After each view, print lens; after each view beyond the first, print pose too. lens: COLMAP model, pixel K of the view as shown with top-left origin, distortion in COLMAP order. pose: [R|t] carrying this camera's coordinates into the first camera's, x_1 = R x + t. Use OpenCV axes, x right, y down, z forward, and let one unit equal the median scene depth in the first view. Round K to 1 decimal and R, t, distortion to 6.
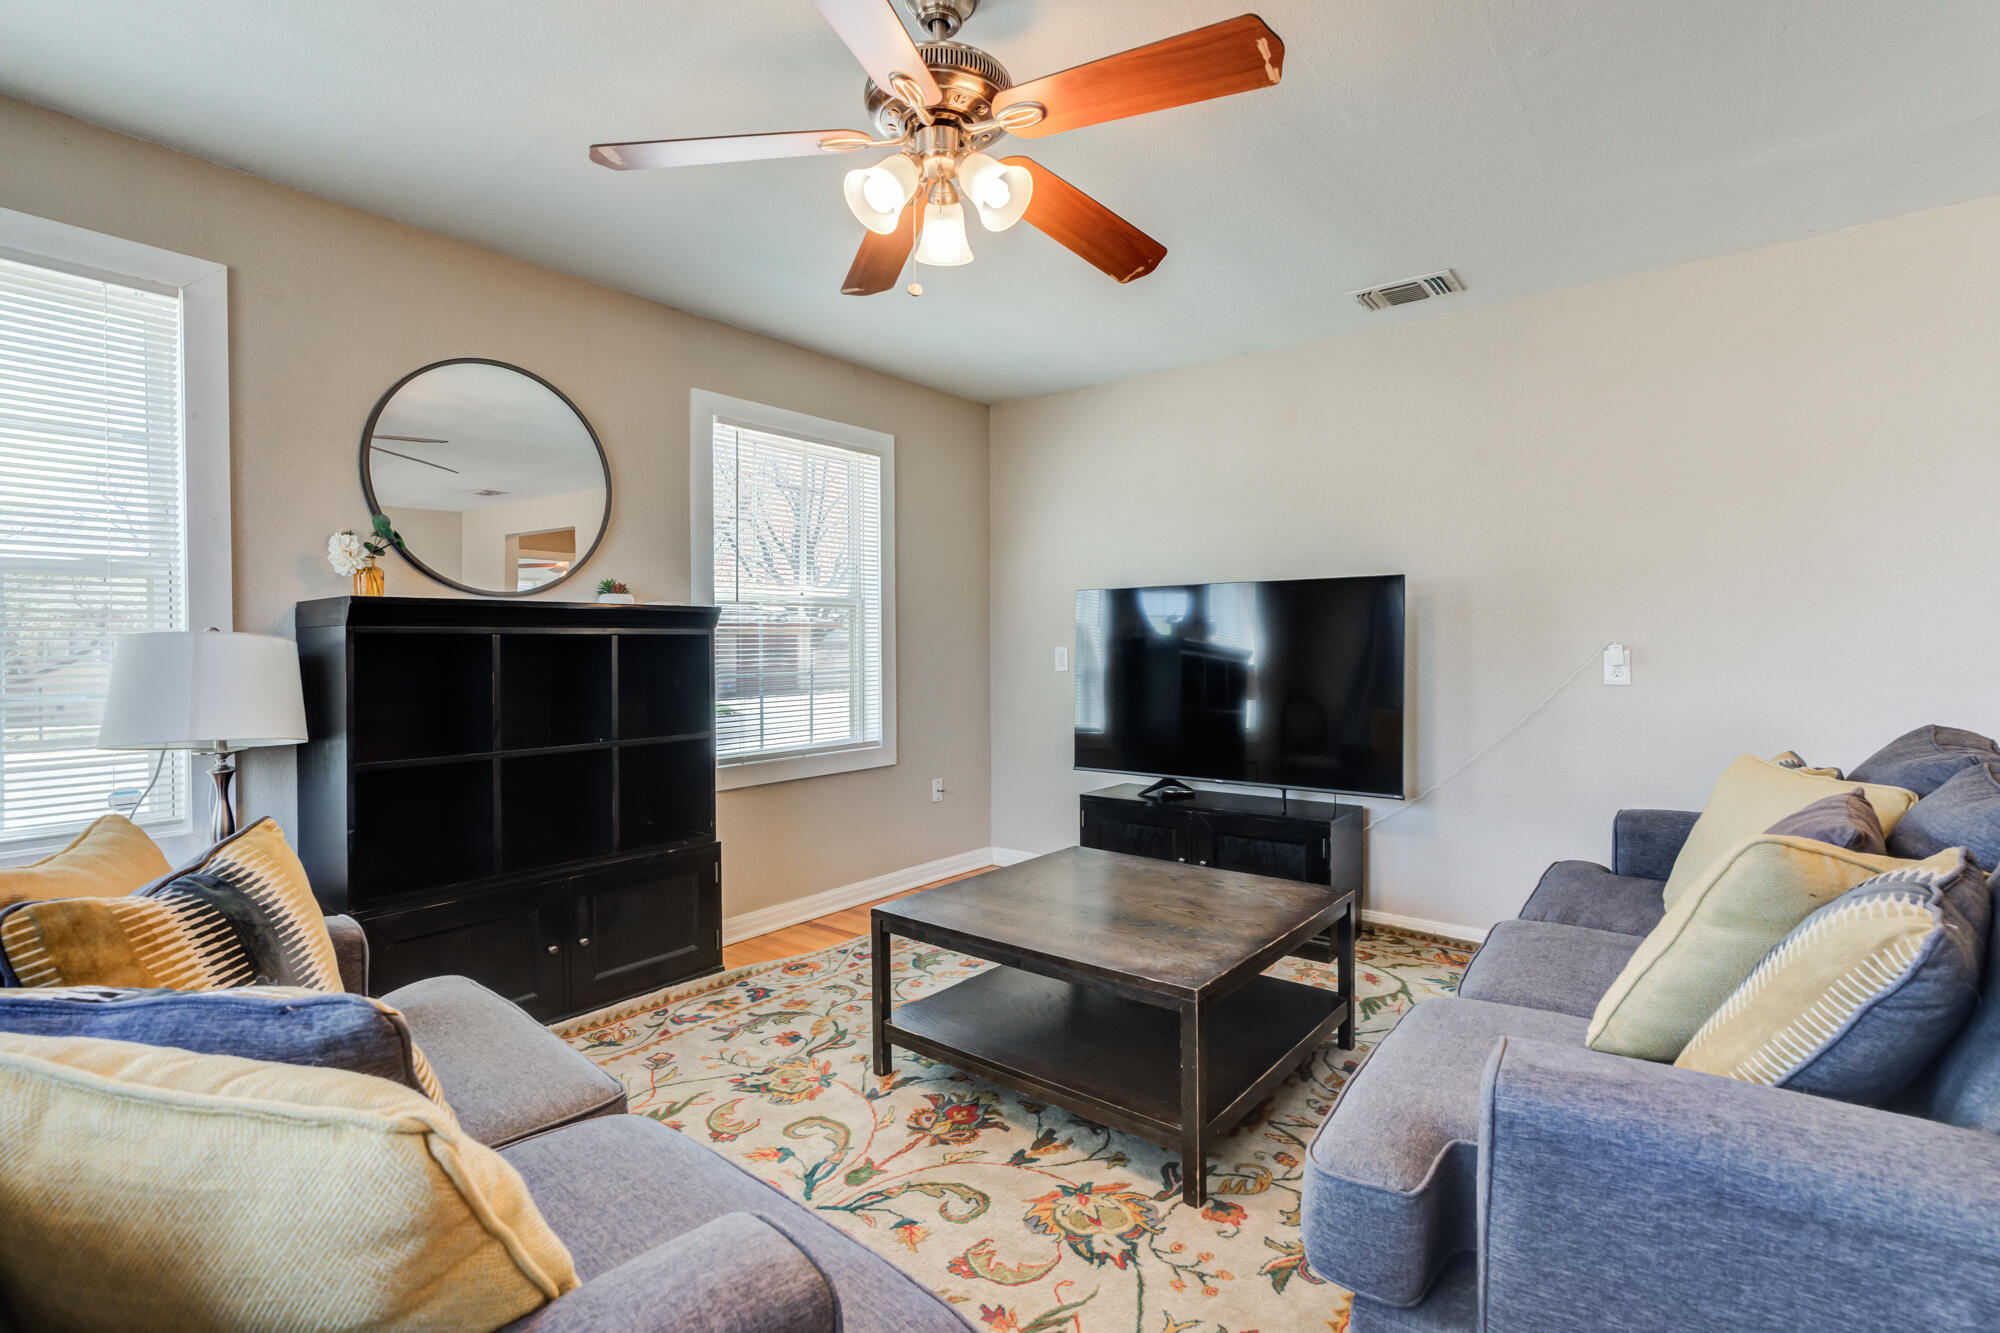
lens RADIAL K [[919.9, 0, 996.1], [0, 919.9, 654.2], [0, 0, 1]] dist [-0.003355, 0.011842]
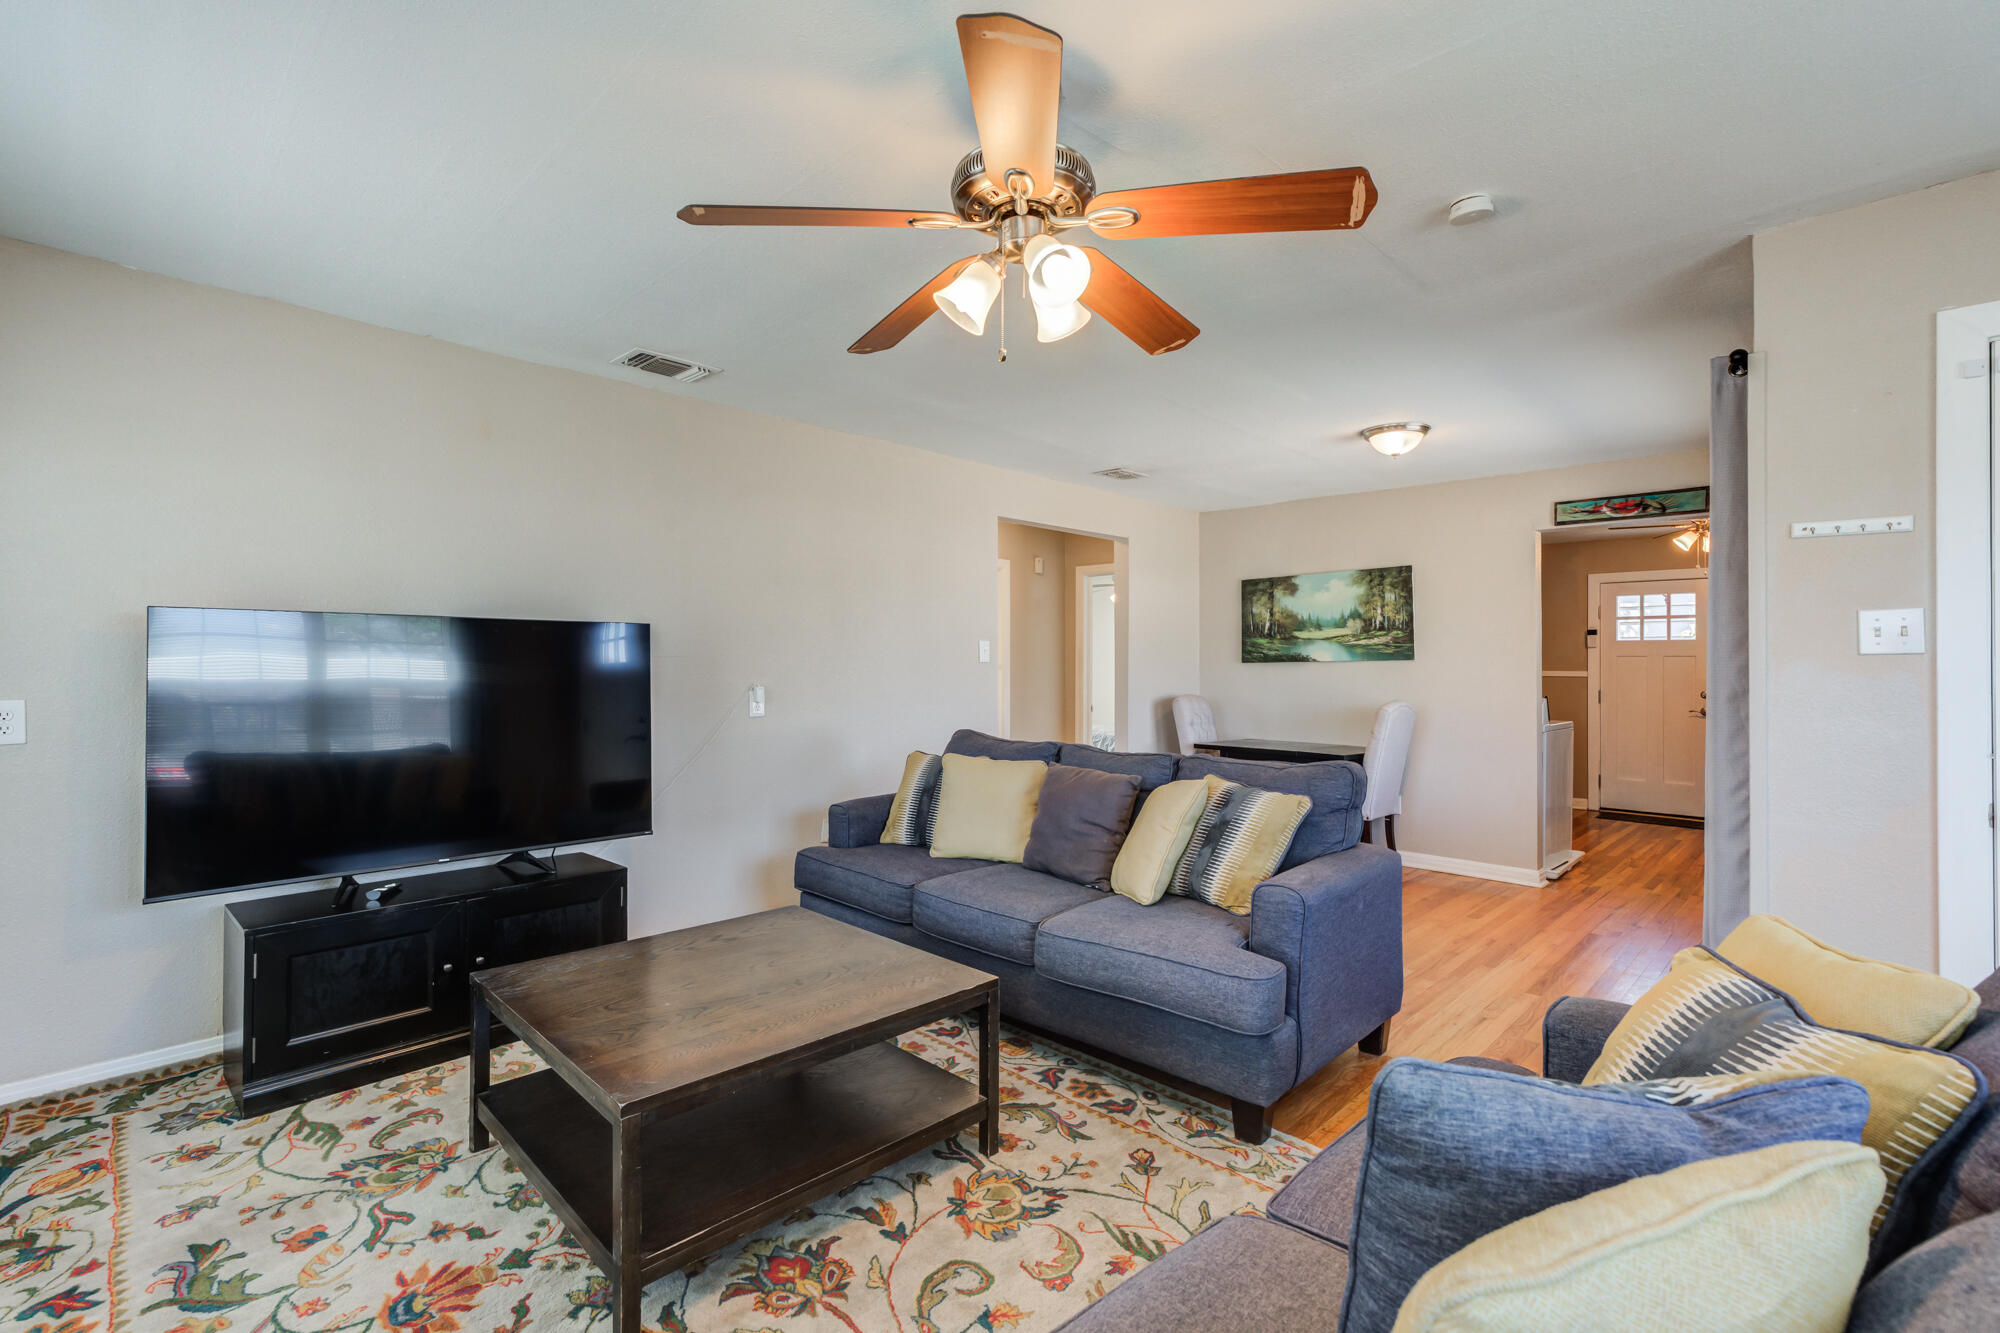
lens RADIAL K [[919.9, 0, 996.1], [0, 919.9, 654.2], [0, 0, 1]] dist [-0.003355, 0.011842]
pose [[0.102444, 0.015953, 0.994611, -0.781994], [0.003273, 0.999861, -0.016374, -0.042640], [-0.994733, 0.004933, 0.102377, 0.654135]]
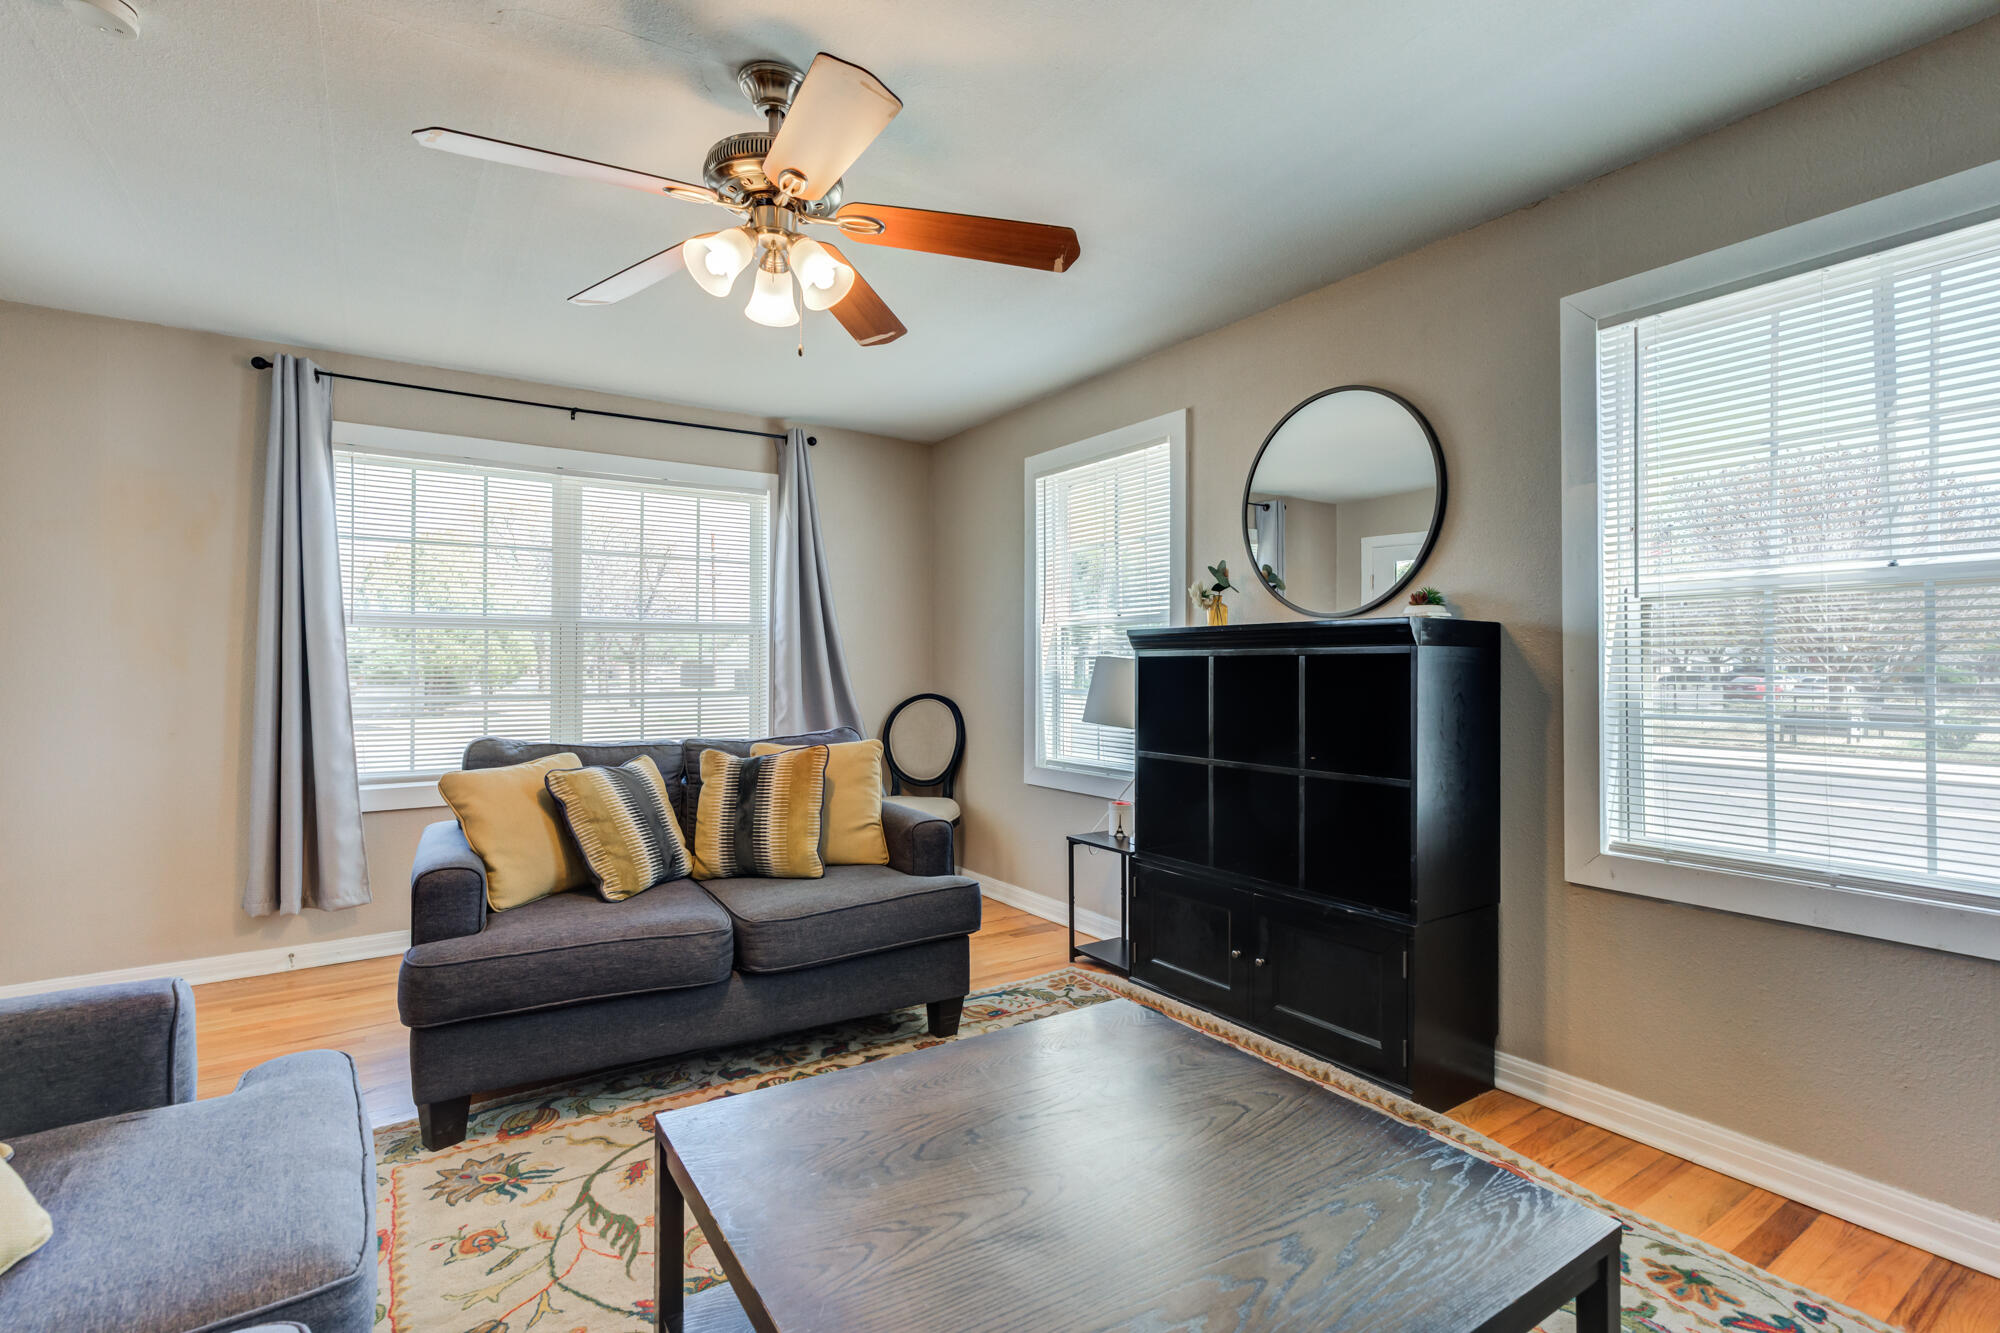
lens RADIAL K [[919.9, 0, 996.1], [0, 919.9, 654.2], [0, 0, 1]] dist [-0.003355, 0.011842]
pose [[-0.285097, -0.002928, -0.958494, 0.656199], [-0.007521, 0.999971, -0.000818, -0.021446], [0.958469, 0.006975, -0.285110, 1.114642]]
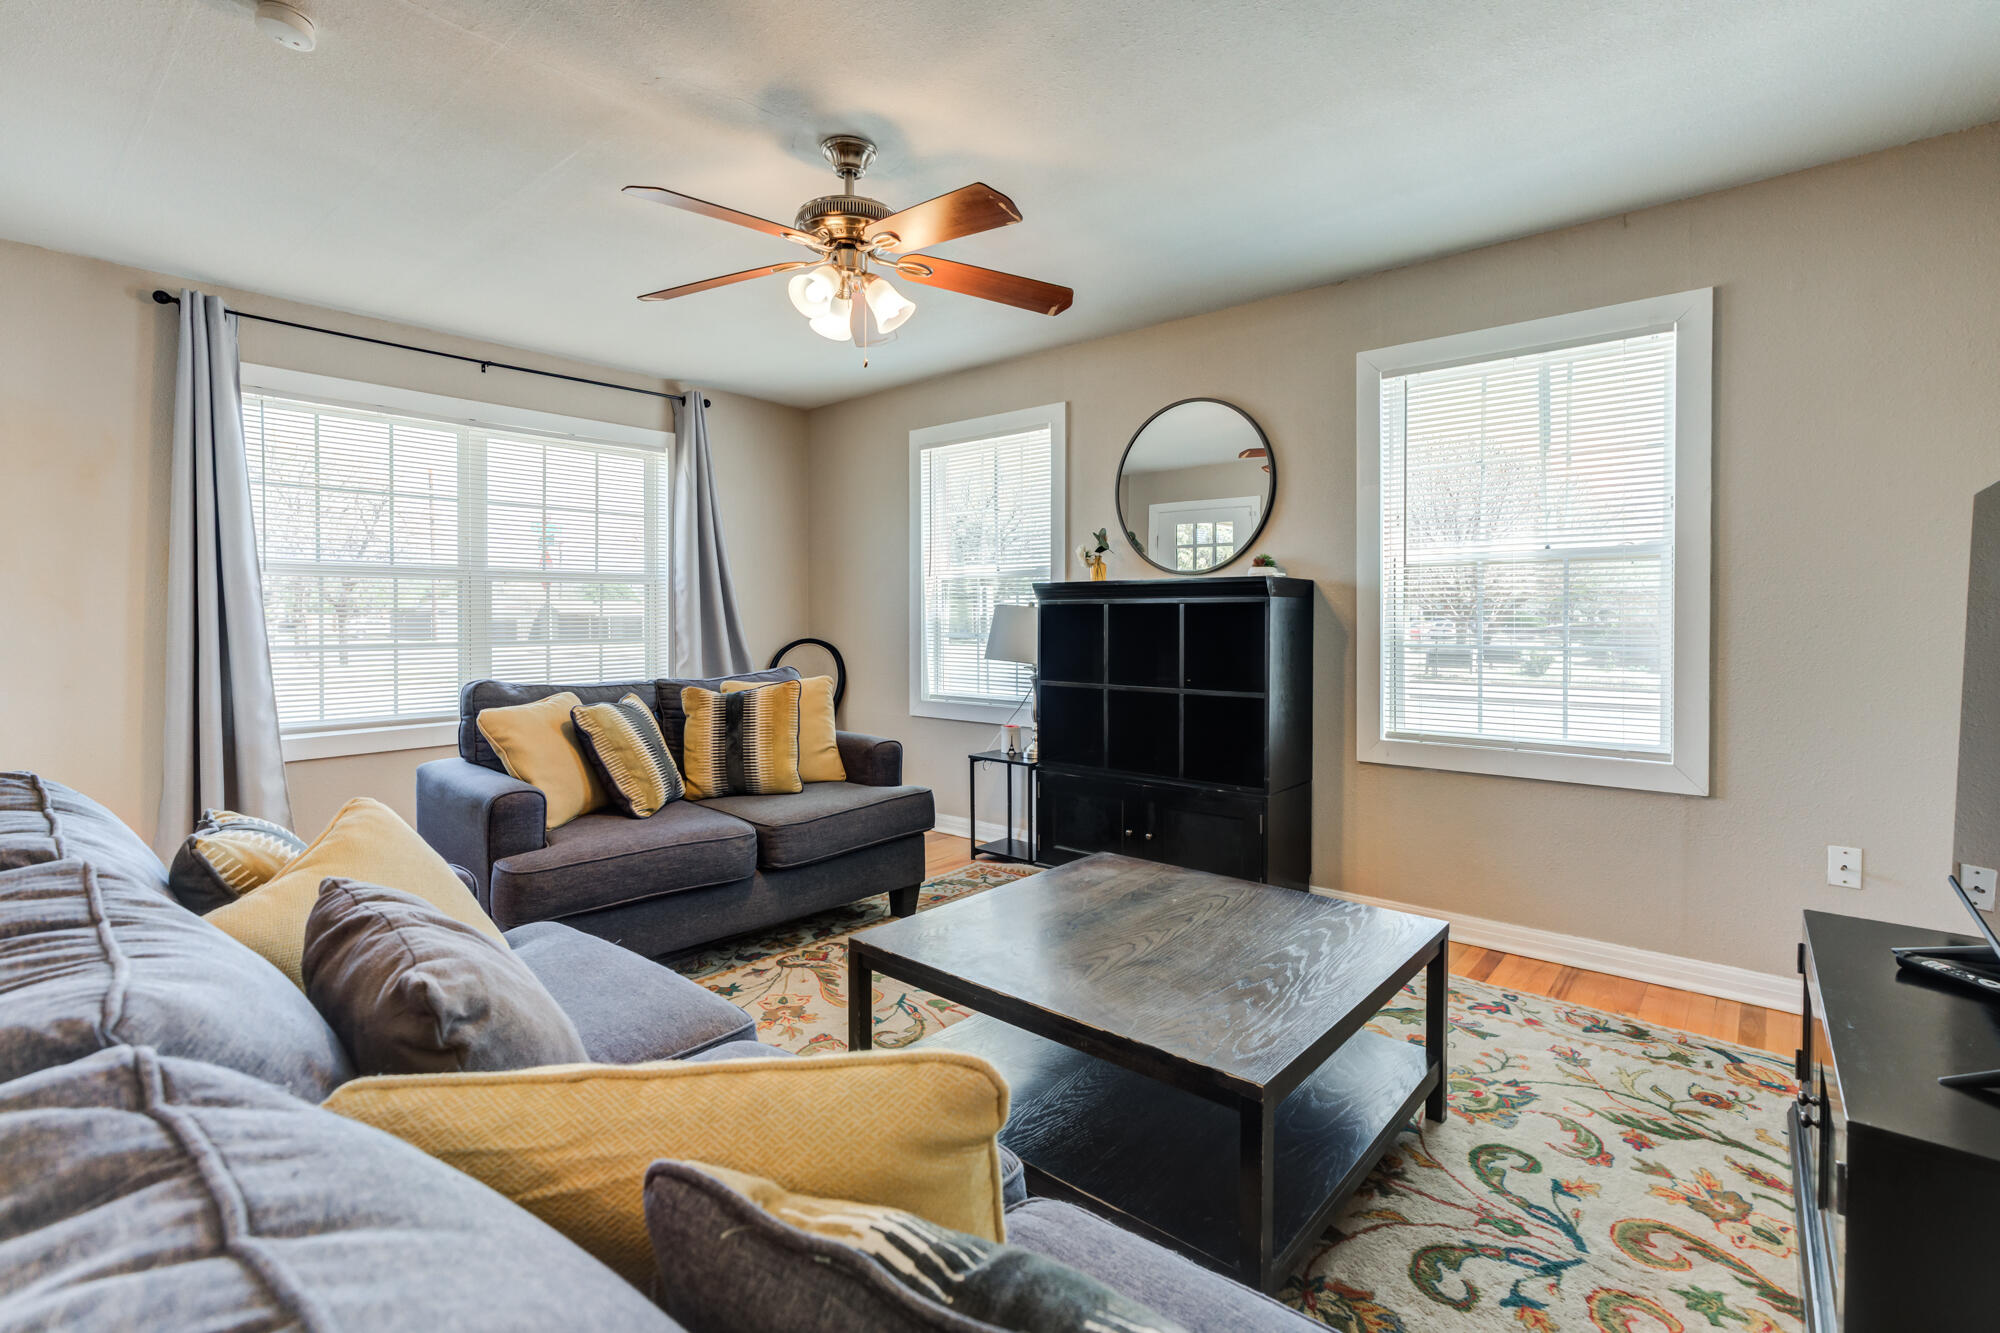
lens RADIAL K [[905.5, 0, 998.7], [0, 905.5, 619.2], [0, 0, 1]] dist [-0.000957, 0.019600]
pose [[-0.018401, 0.014737, -0.999722, 0.938591], [-0.007143, 0.999864, 0.014871, -0.018249], [0.999805, 0.007415, -0.018293, 0.891601]]
